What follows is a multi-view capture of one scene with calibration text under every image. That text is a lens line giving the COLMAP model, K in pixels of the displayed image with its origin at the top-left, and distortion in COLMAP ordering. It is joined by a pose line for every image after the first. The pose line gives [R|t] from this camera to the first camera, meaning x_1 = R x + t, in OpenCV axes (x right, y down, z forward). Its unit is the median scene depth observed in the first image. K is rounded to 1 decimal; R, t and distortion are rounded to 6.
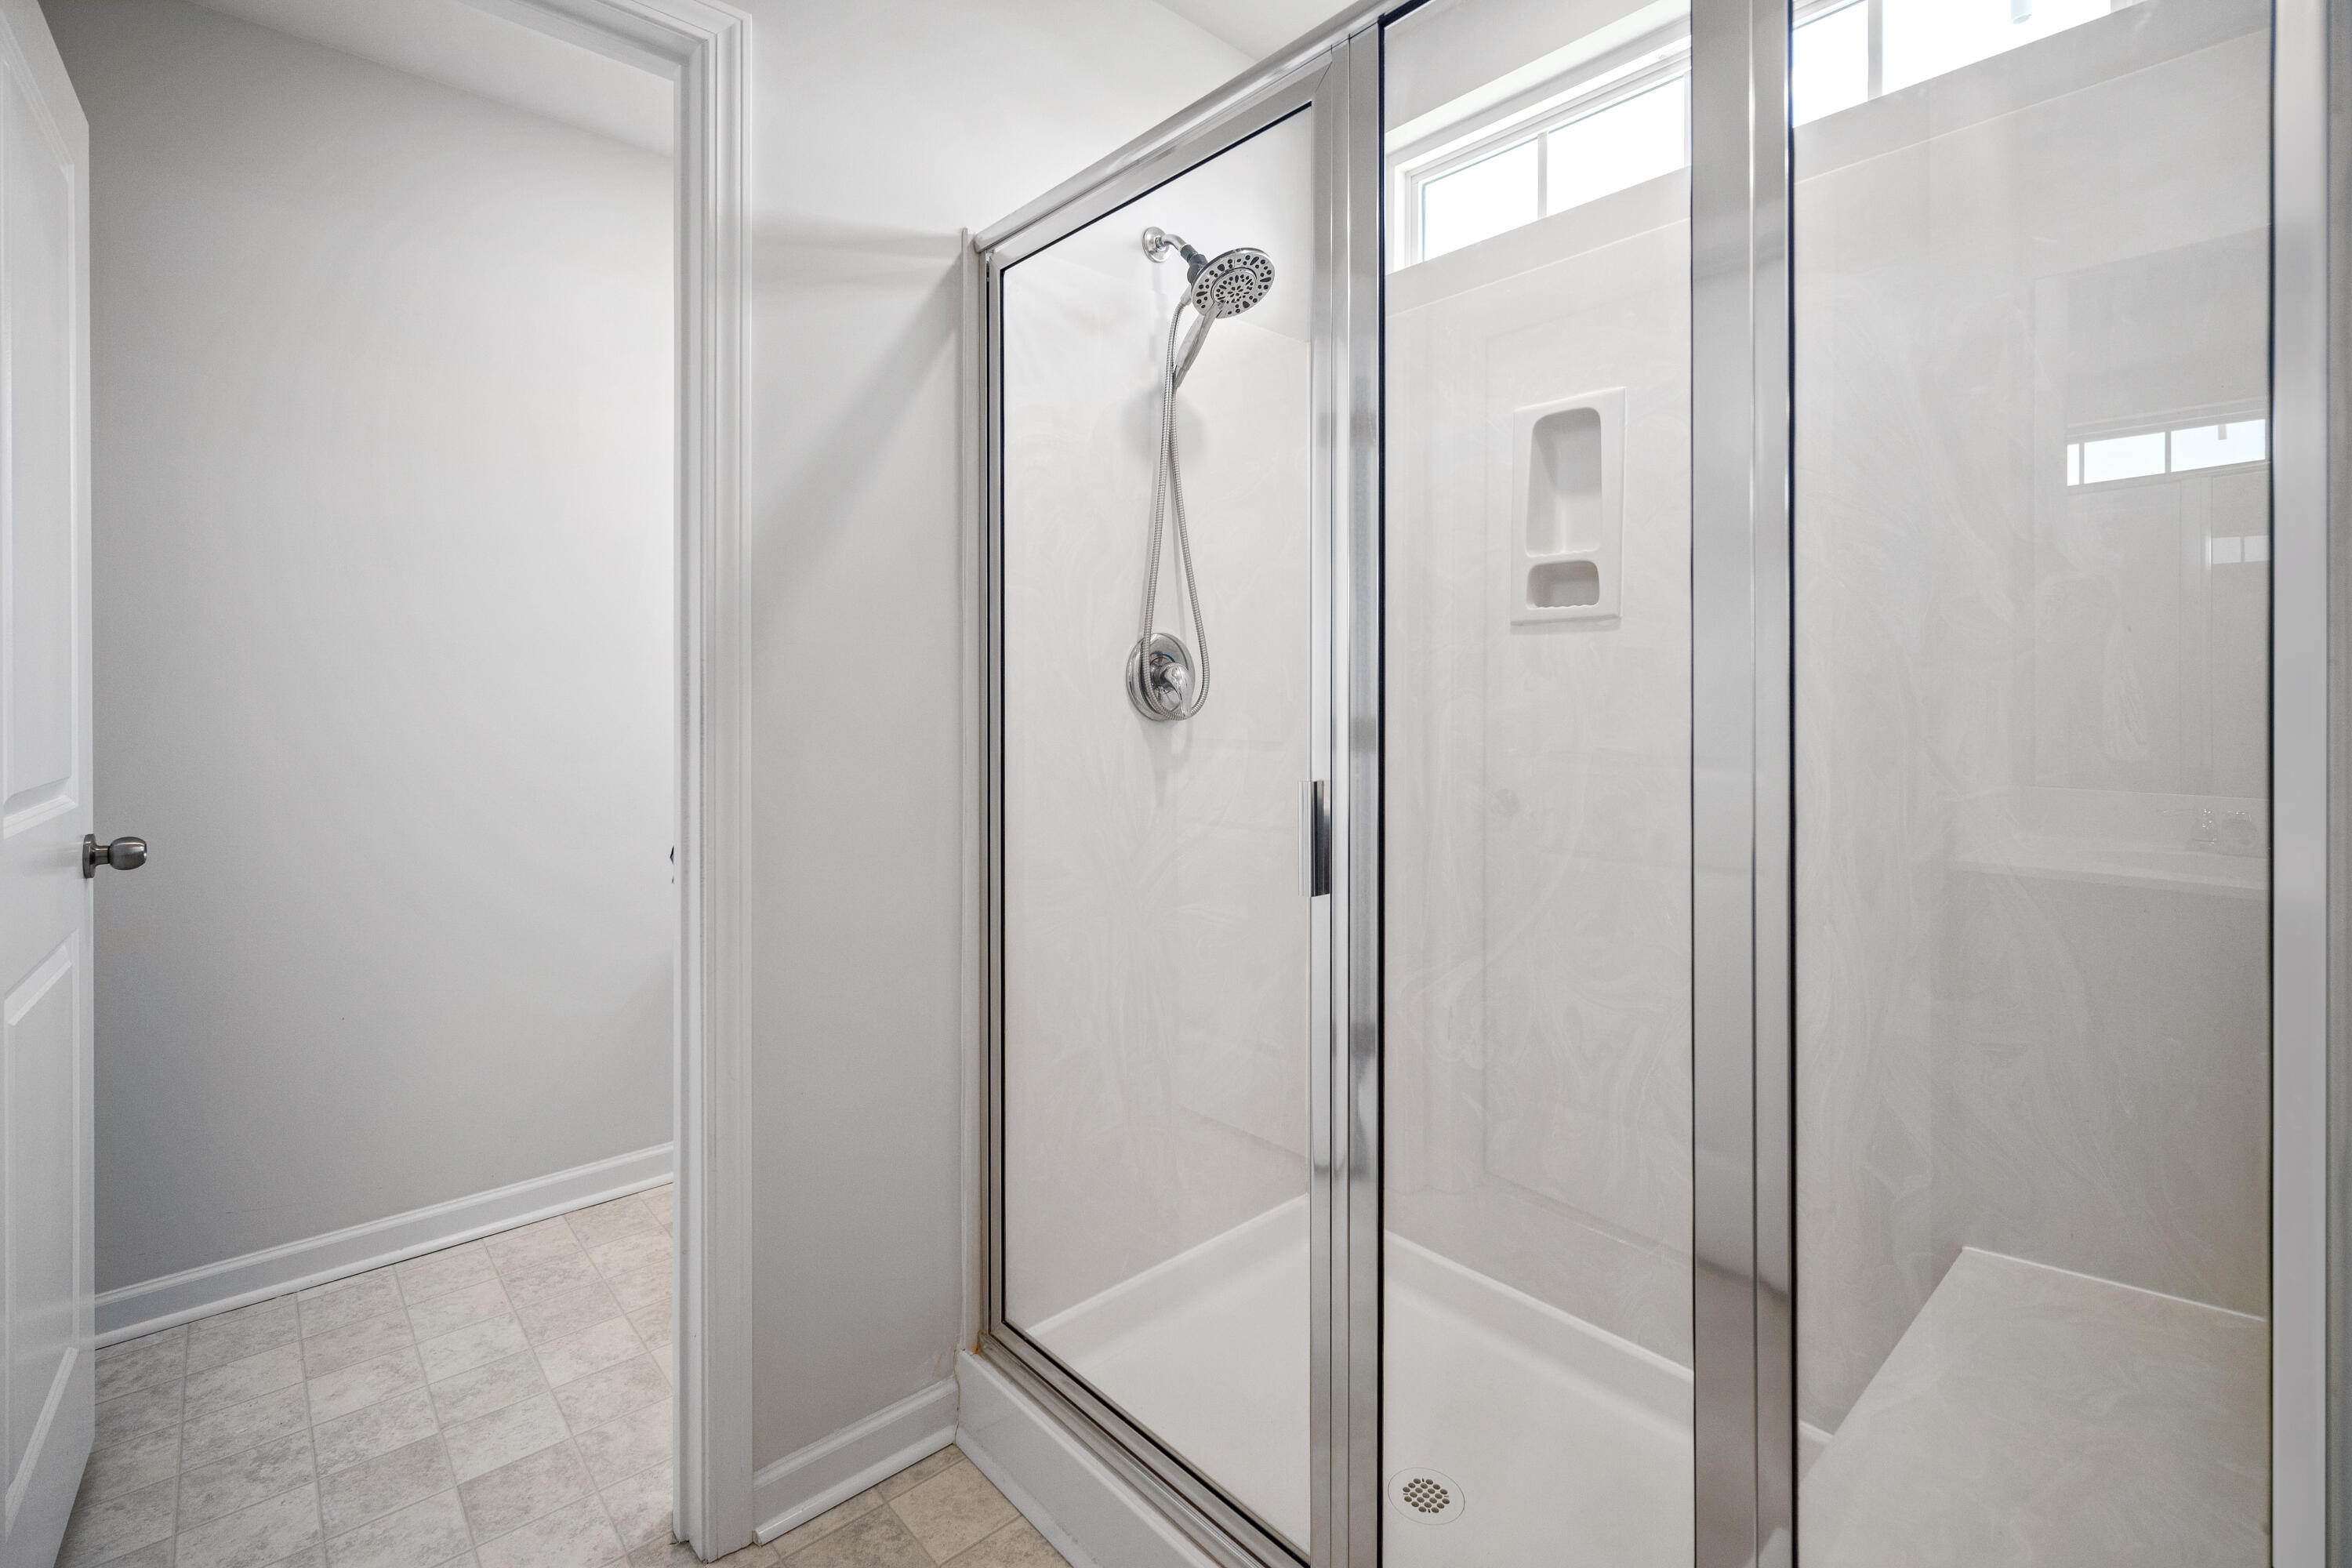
lens RADIAL K [[1039.0, 0, 1182.0], [0, 1039.0, 705.4], [0, 0, 1]] dist [-0.001802, -0.001176]
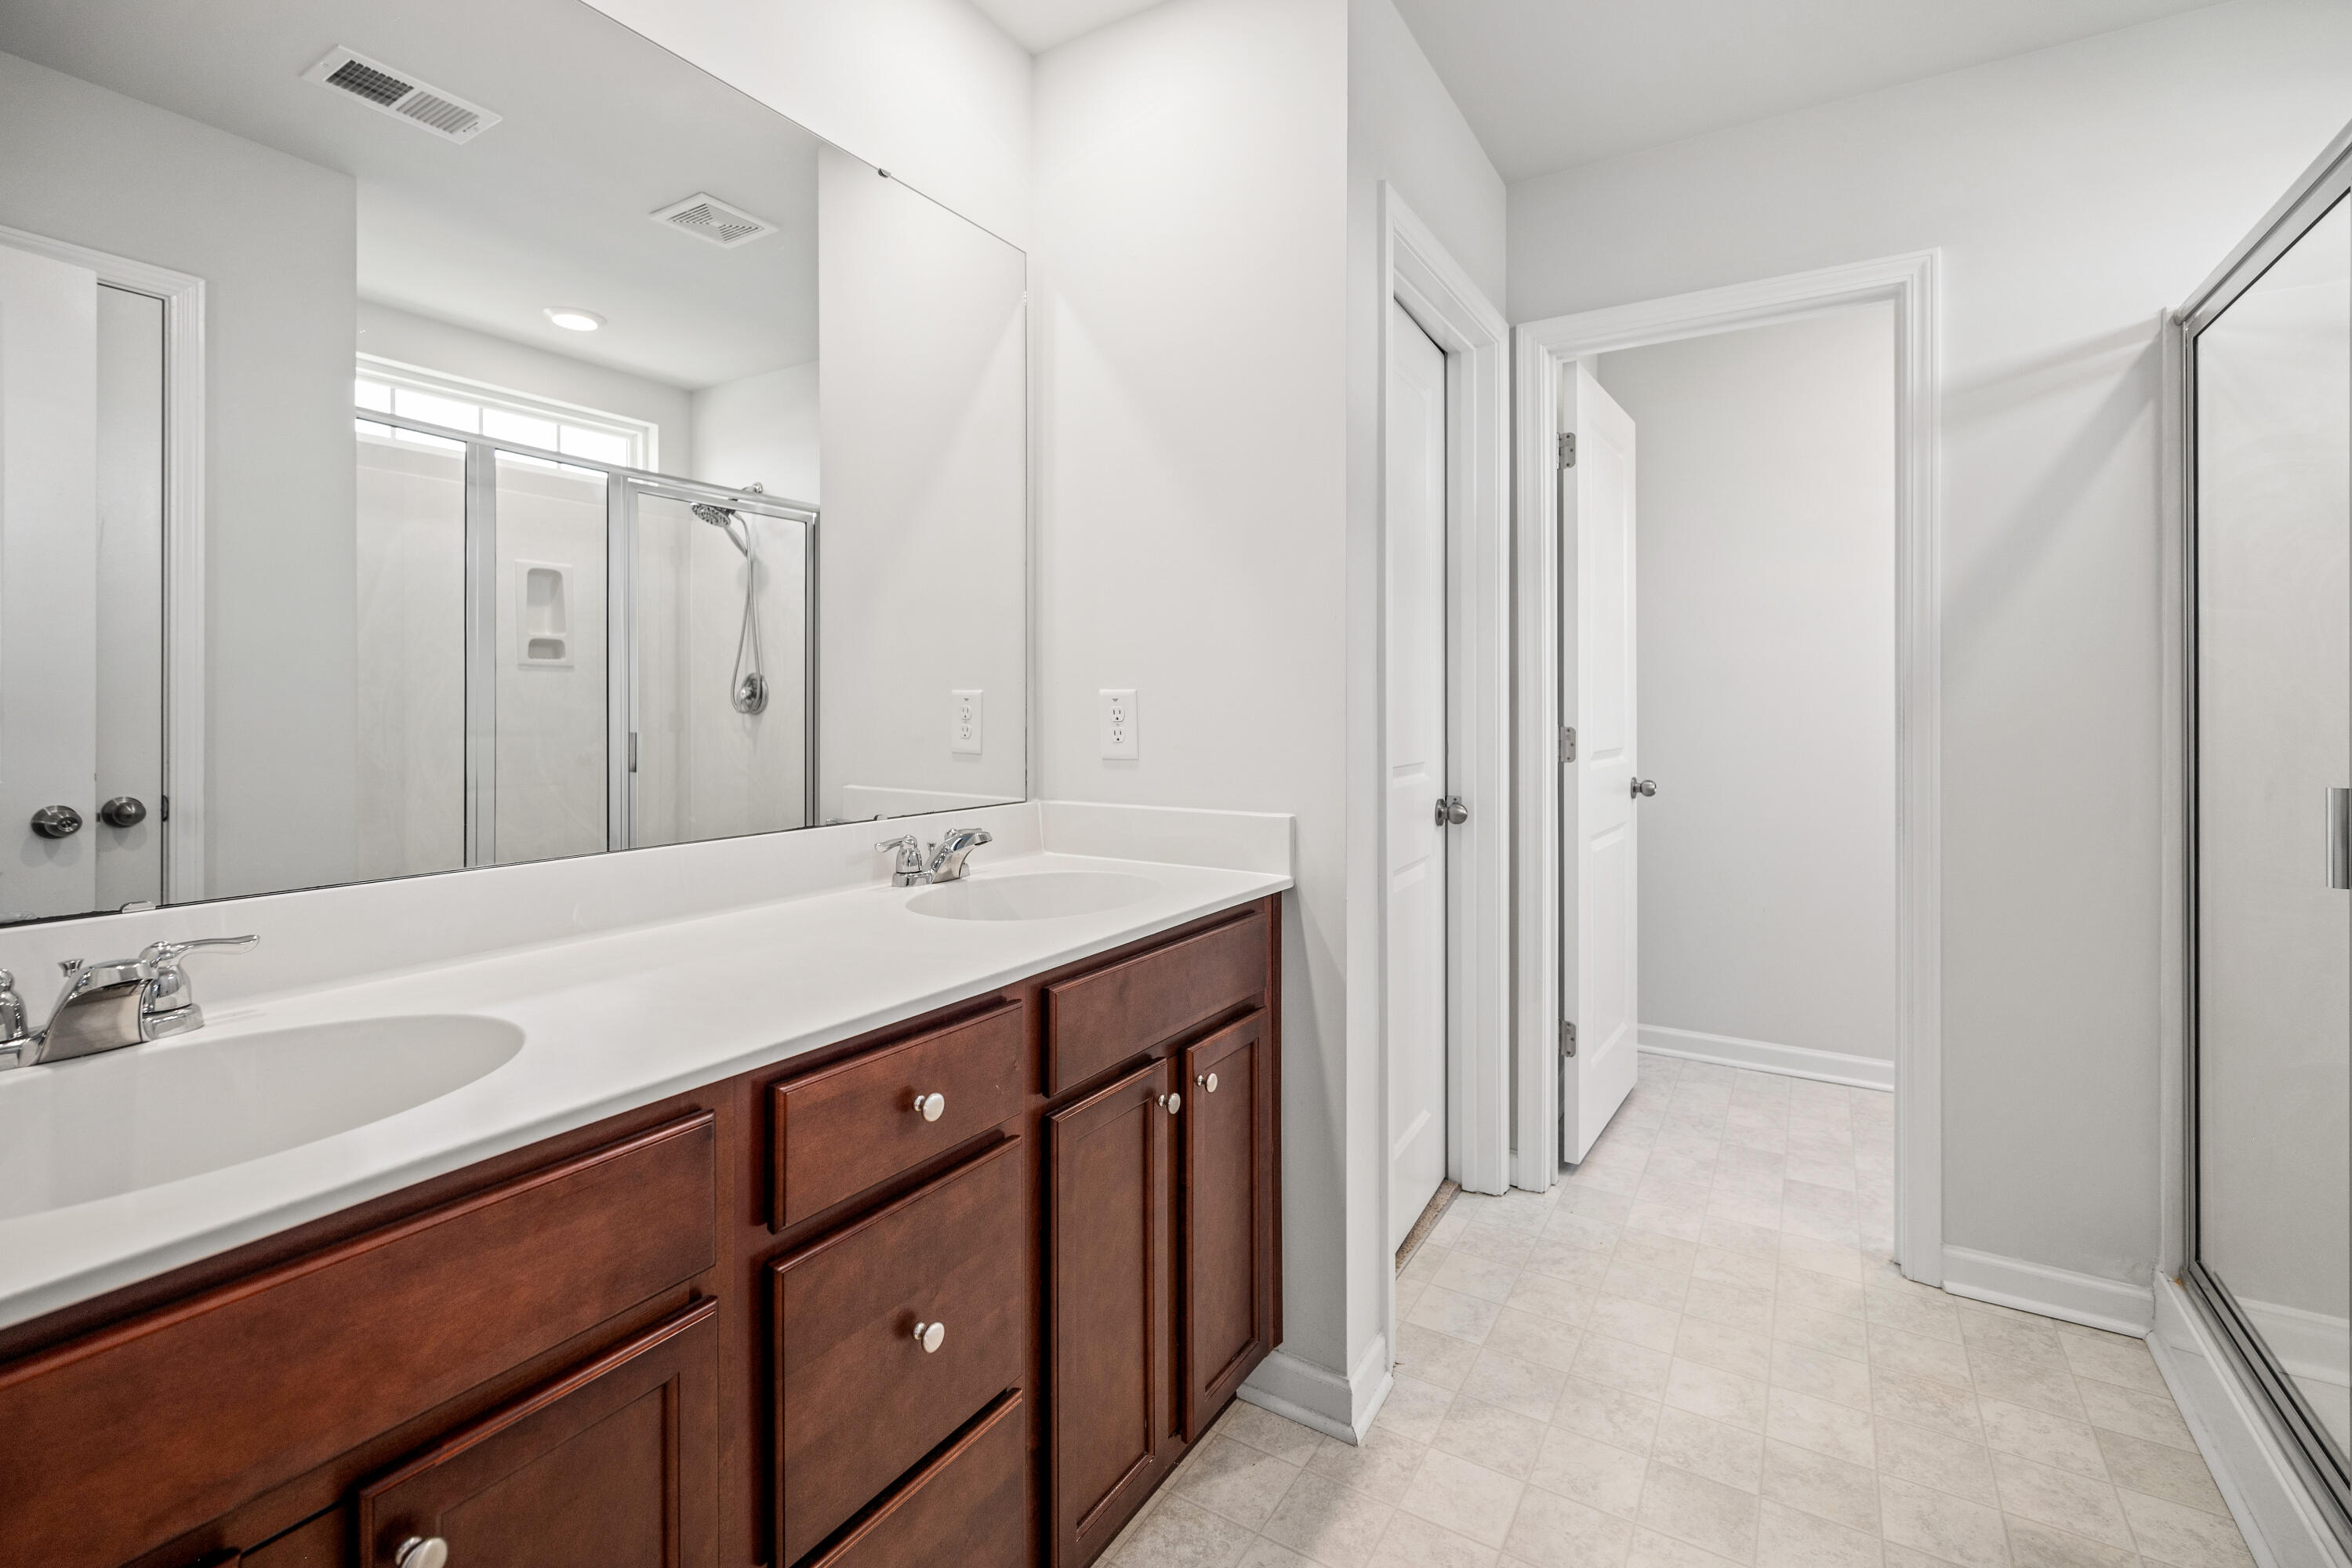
lens RADIAL K [[1039.0, 0, 1182.0], [0, 1039.0, 705.4], [0, 0, 1]] dist [-0.001802, -0.001176]
pose [[0.275553, 0.000091, -0.961286, 0.622875], [-0.000684, 1.000000, -0.000101, -0.014198], [0.961286, 0.000685, 0.275553, -0.389396]]
